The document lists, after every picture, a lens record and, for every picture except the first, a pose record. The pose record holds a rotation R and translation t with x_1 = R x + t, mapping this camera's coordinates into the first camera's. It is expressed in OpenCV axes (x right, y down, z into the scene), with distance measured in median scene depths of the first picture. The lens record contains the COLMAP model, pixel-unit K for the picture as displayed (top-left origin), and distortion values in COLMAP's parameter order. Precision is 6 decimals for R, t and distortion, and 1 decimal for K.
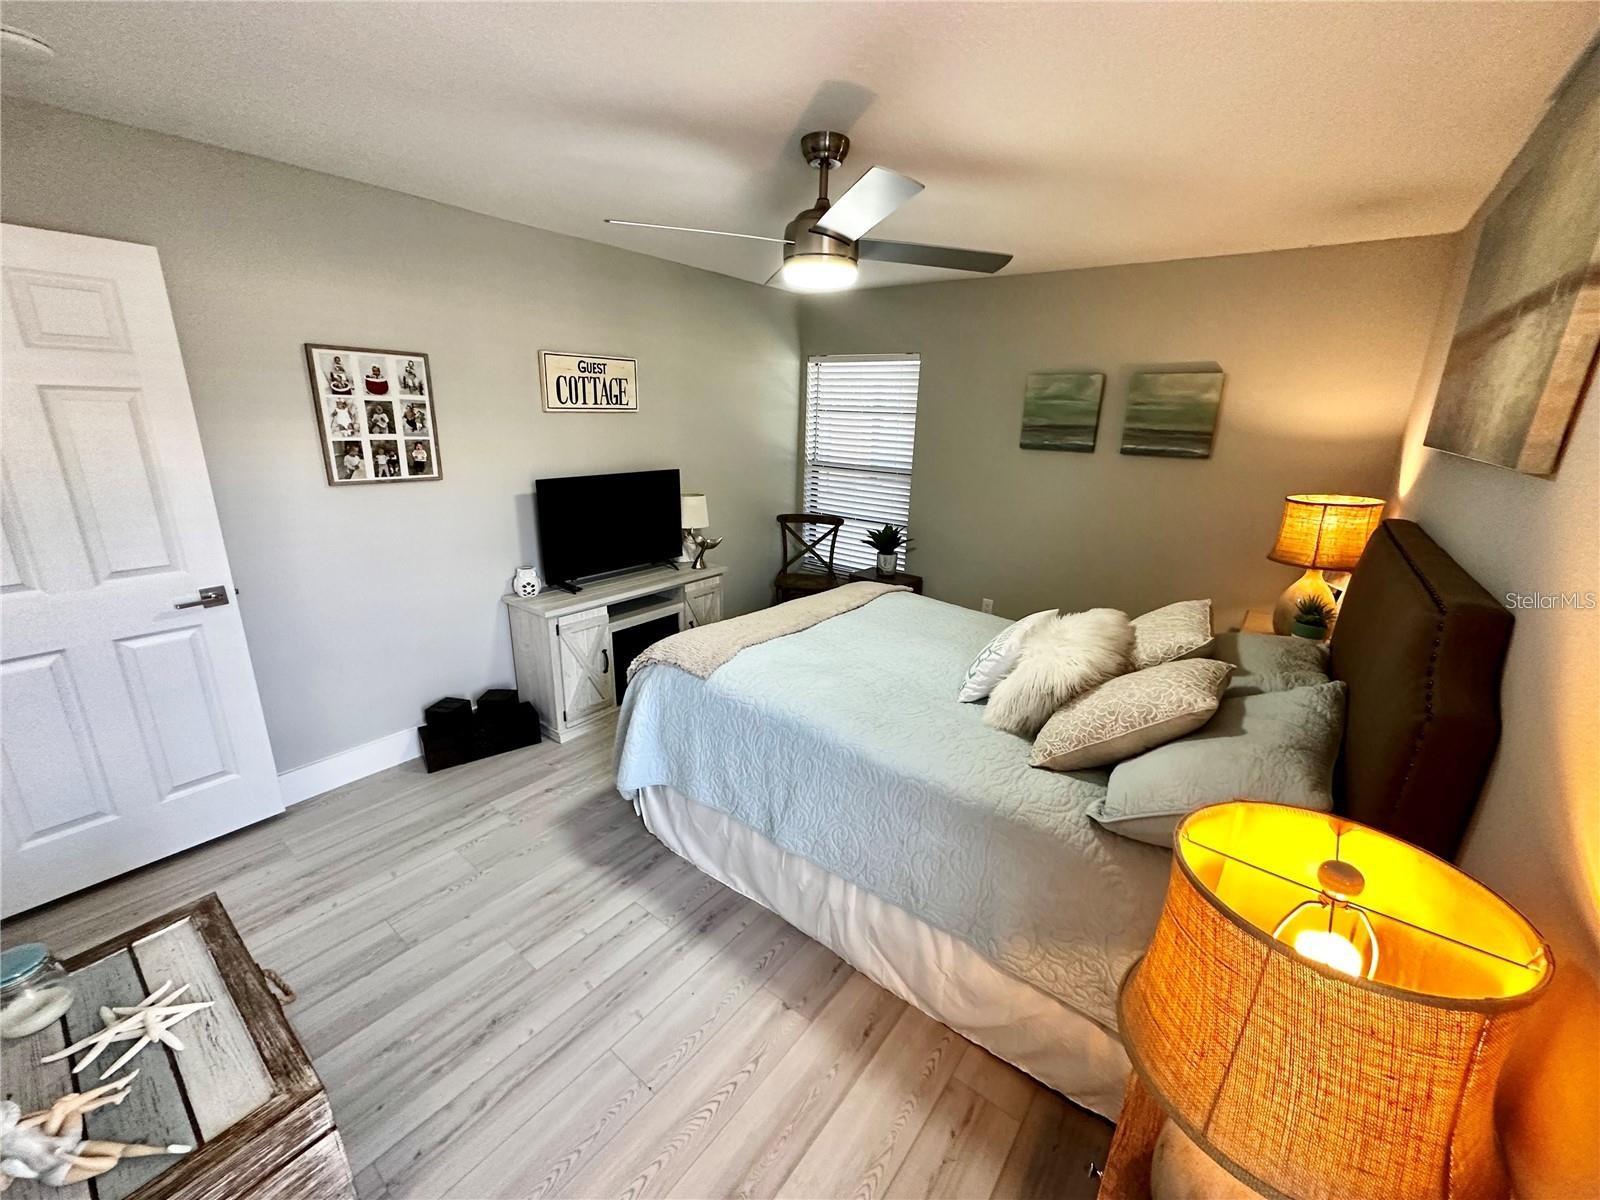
lens RADIAL K [[635.1, 0, 800.0], [0, 635.1, 600.0], [0, 0, 1]] dist [0.000377, -0.000184]
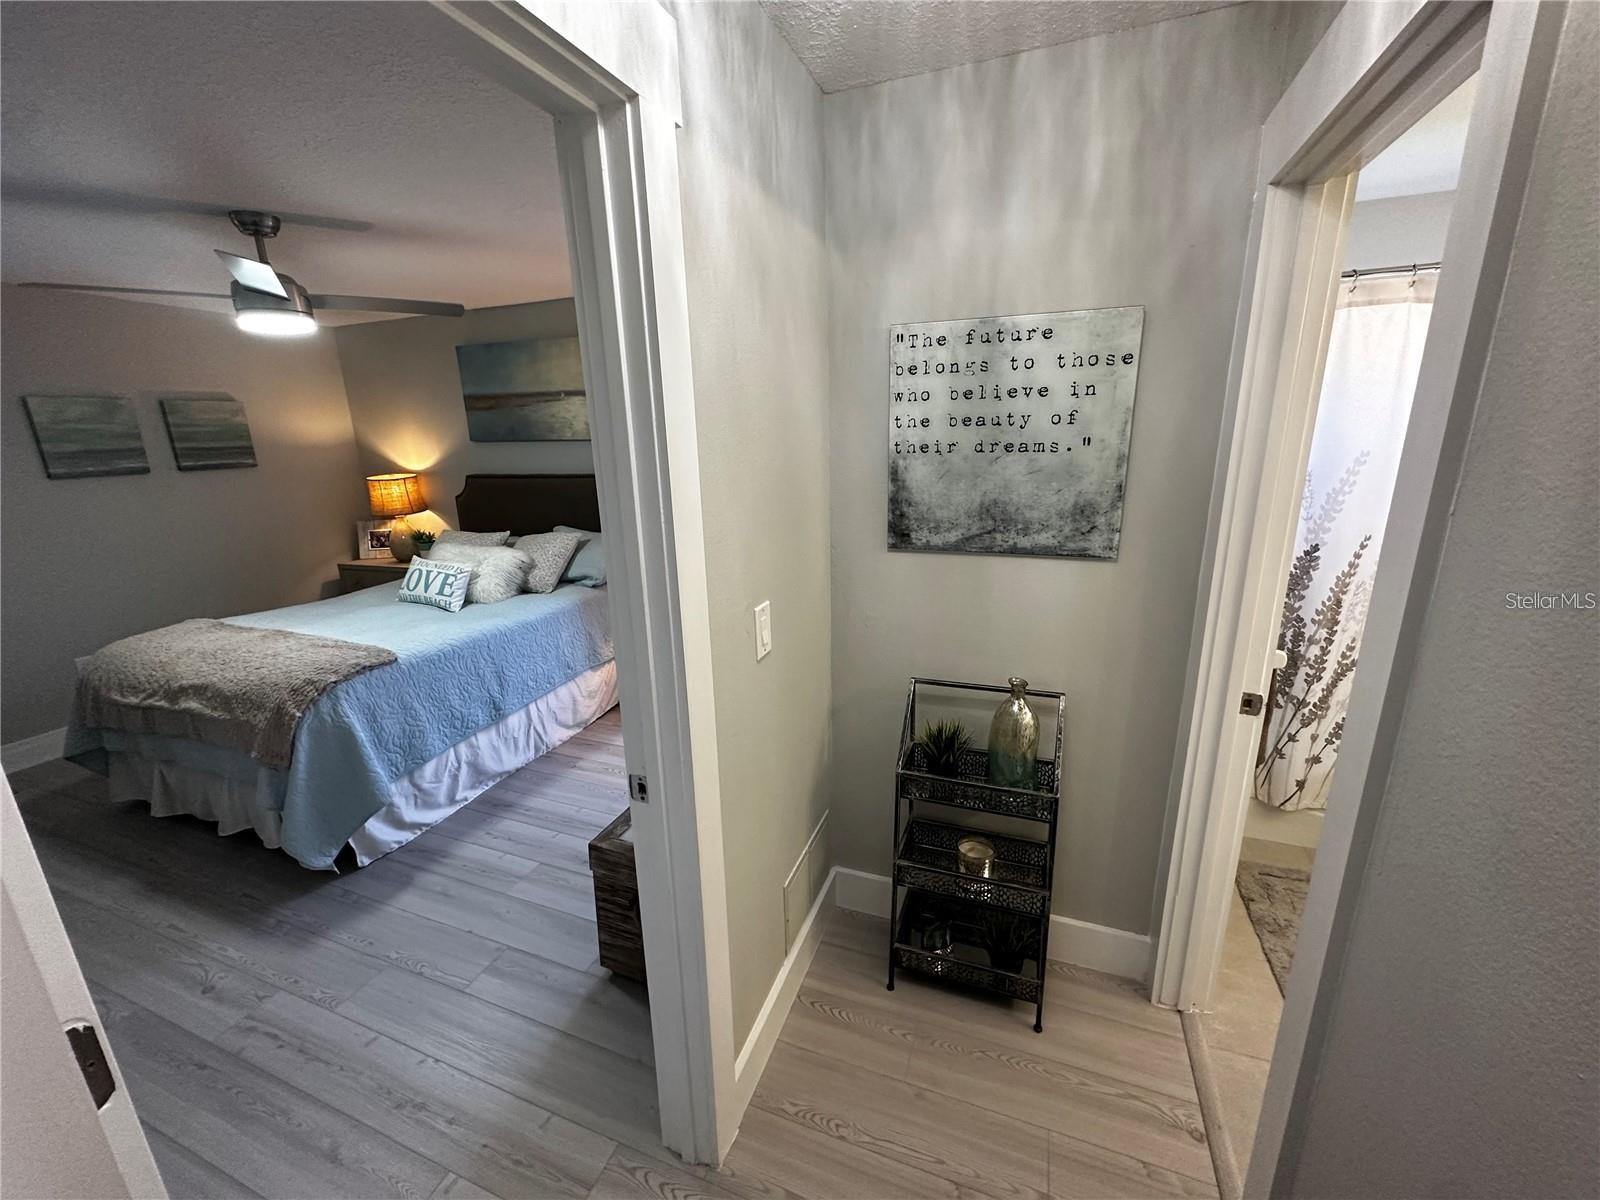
lens RADIAL K [[637.9, 0, 800.0], [0, 637.9, 600.0], [0, 0, 1]] dist [-0.001367, 0.000060]
pose [[-0.292198, -0.271512, 0.917007, -0.939161], [0.290416, 0.888383, 0.355576, -0.118933], [-0.911197, 0.370212, -0.180732, 0.319501]]
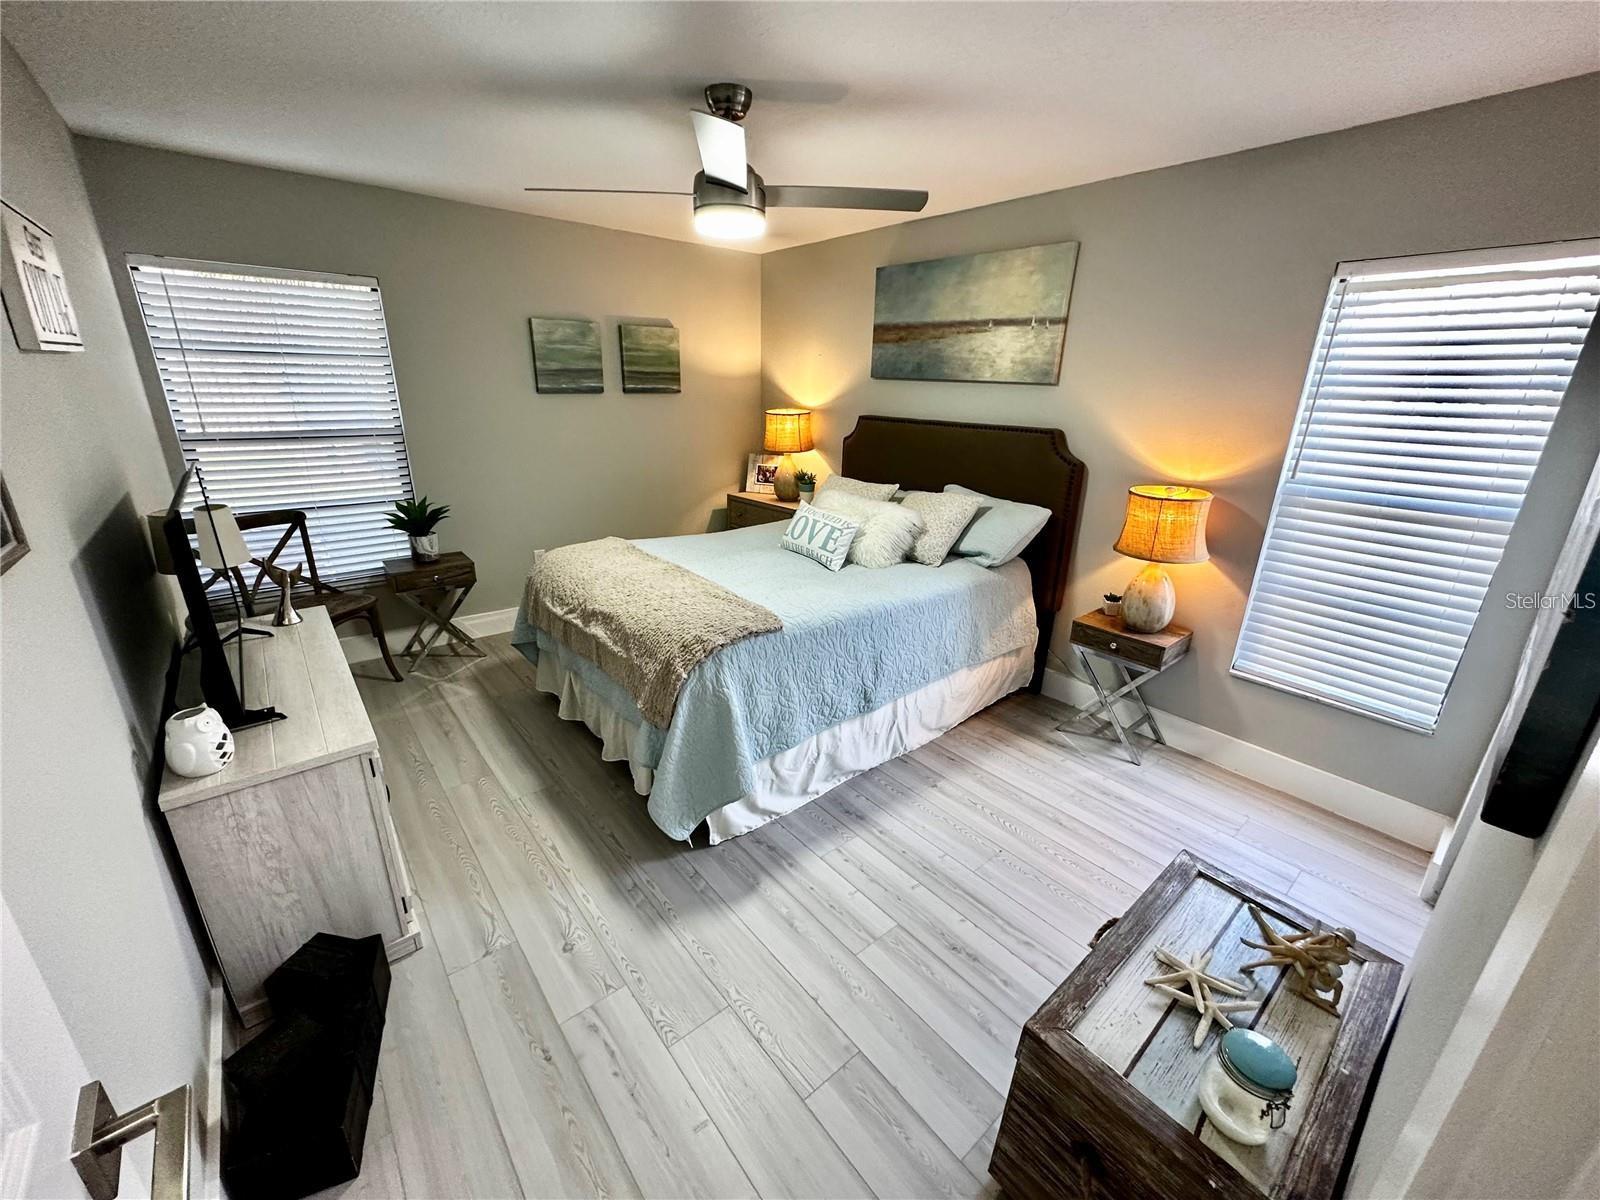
lens RADIAL K [[635.1, 0, 800.0], [0, 635.1, 600.0], [0, 0, 1]] dist [0.000377, -0.000184]
pose [[0.212043, -0.346178, 0.913892, -0.694708], [0.266147, 0.920266, 0.286840, -0.133363], [-0.940321, 0.182407, 0.287270, 0.440208]]
